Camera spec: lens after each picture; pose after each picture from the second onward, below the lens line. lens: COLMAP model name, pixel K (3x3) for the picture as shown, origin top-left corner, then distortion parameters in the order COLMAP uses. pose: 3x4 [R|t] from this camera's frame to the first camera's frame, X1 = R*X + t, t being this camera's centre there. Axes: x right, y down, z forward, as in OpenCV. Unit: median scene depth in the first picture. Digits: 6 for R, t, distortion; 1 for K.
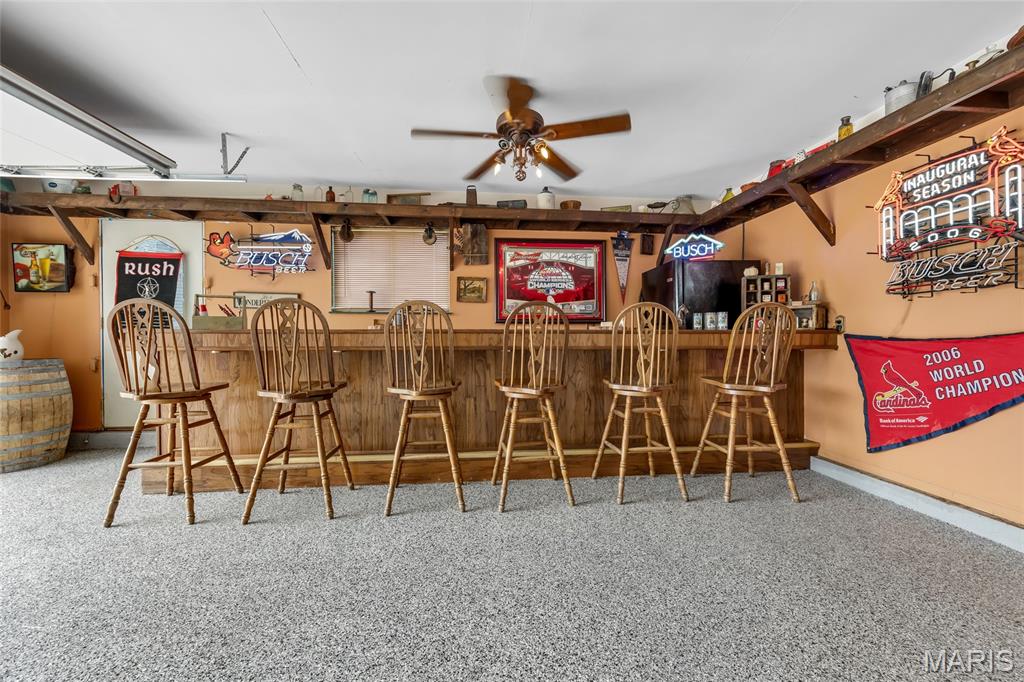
lens RADIAL K [[399.4, 0, 513.4], [0, 399.4, 342.9], [0, 0, 1]] dist [0.001833, 0.000024]
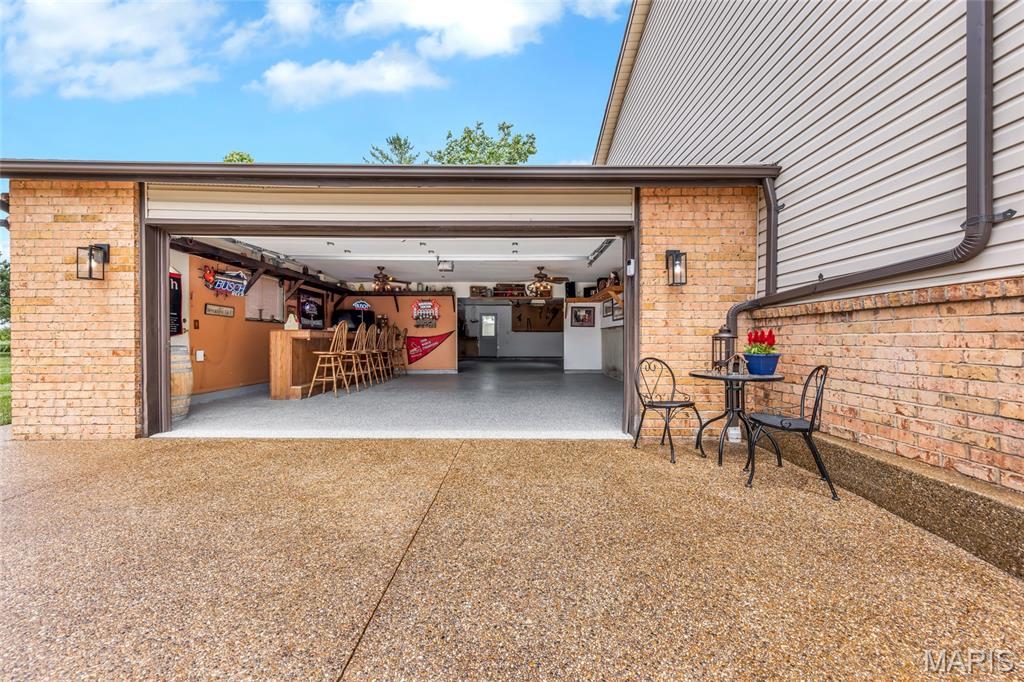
lens RADIAL K [[407.9, 0, 510.5], [0, 407.9, 344.2], [0, 0, 1]] dist [0.000699, -0.000159]
pose [[0.105664, -0.008970, 0.994361, -2.196251], [0.013242, 0.999883, 0.007612, 0.031325], [-0.994314, 0.012363, 0.105770, -0.336921]]
